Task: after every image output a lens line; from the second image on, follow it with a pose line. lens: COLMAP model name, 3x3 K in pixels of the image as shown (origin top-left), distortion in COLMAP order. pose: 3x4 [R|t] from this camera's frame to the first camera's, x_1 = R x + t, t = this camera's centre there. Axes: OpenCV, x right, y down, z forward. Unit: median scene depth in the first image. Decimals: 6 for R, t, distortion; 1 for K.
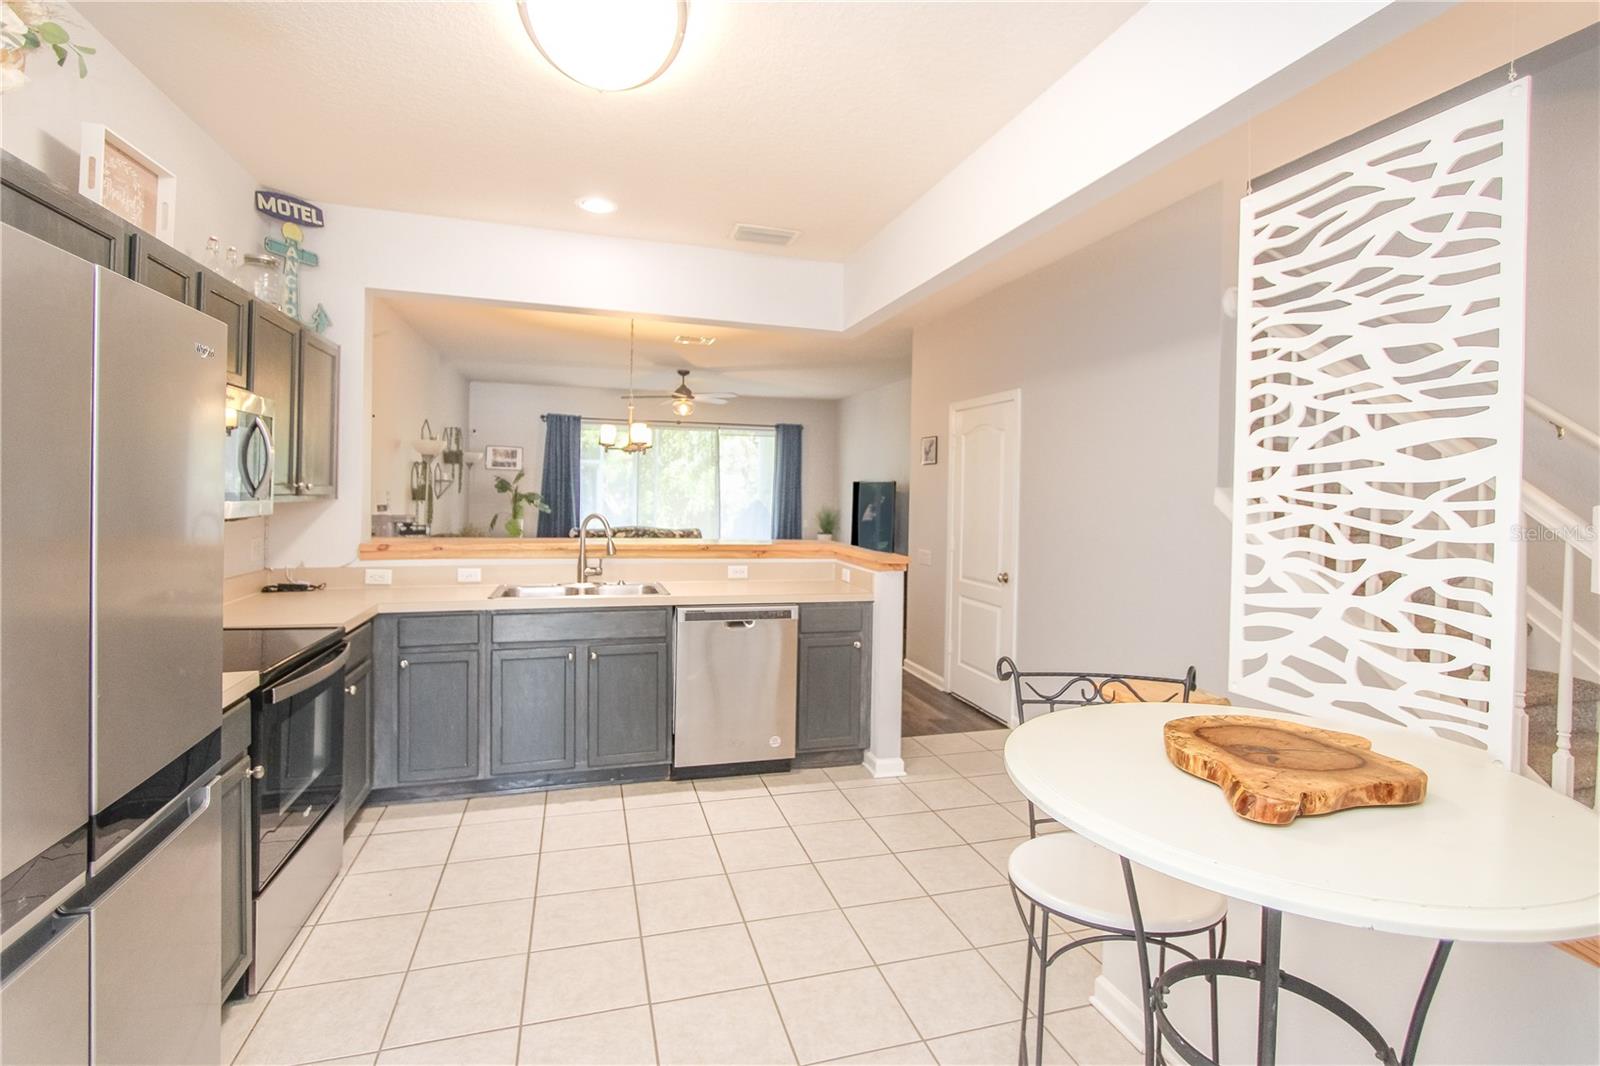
lens RADIAL K [[763.3, 0, 805.8], [0, 763.3, 498.9], [0, 0, 1]] dist [0.000462, -0.000074]
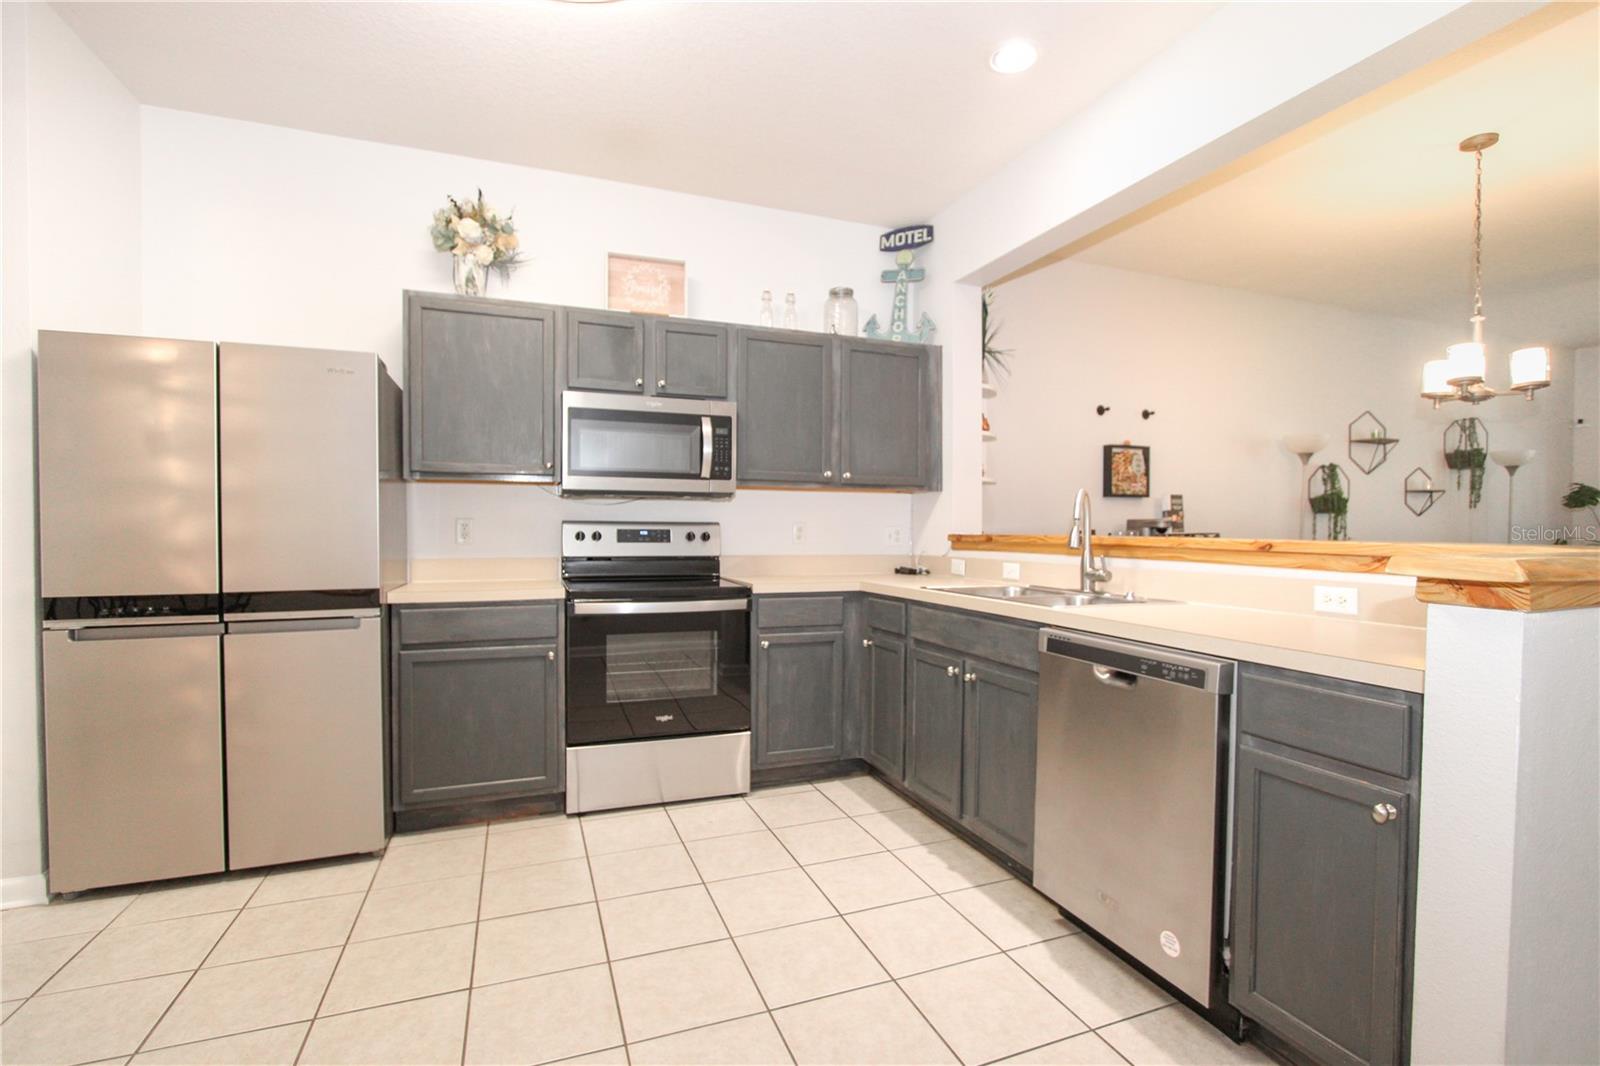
lens RADIAL K [[736.7, 0, 807.2], [0, 736.7, 542.7], [0, 0, 1]] dist [-0.024577, 0.006757]
pose [[0.077228, -0.002031, -0.997011, 0.386480], [-0.014296, 0.999893, -0.003144, 0.077162], [0.996911, 0.014496, 0.077190, 0.740584]]
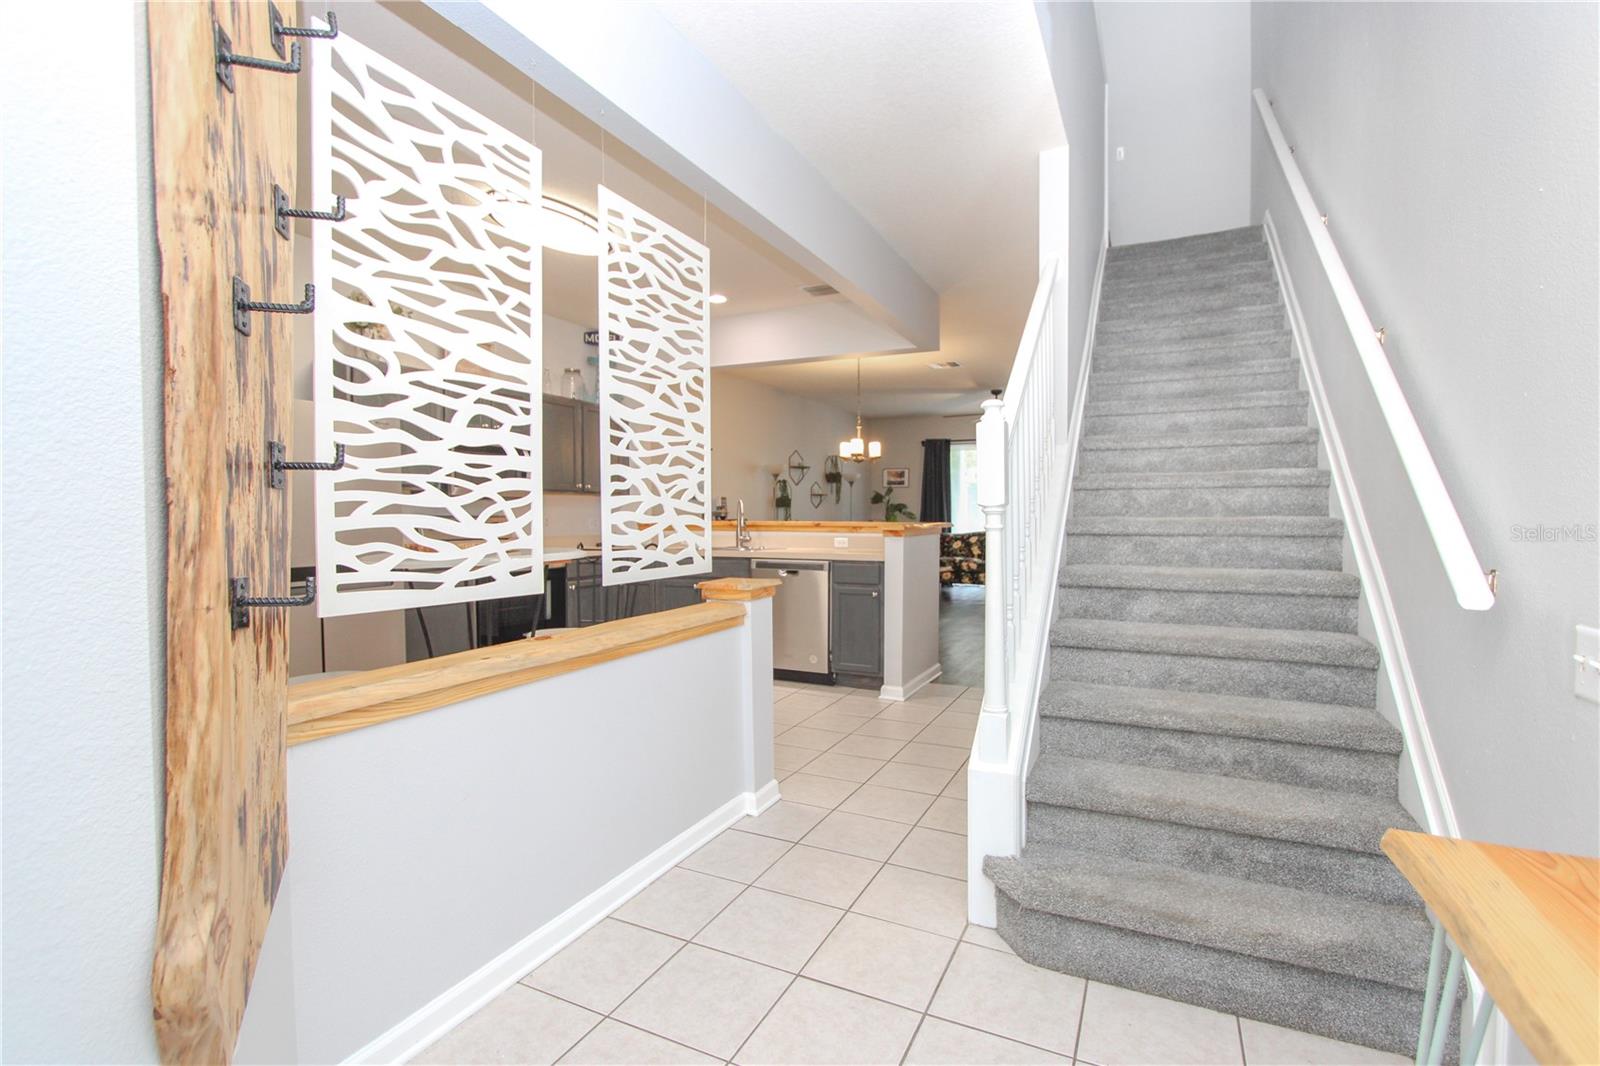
lens RADIAL K [[735.3, 0, 800.0], [0, 735.3, 533.0], [0, 0, 1]] dist [0.000485, -0.000067]
pose [[0.734973, -0.008161, -0.678047, 0.841886], [0.013403, 0.999907, 0.002494, 0.086664], [0.677964, -0.010921, 0.735014, 0.011304]]
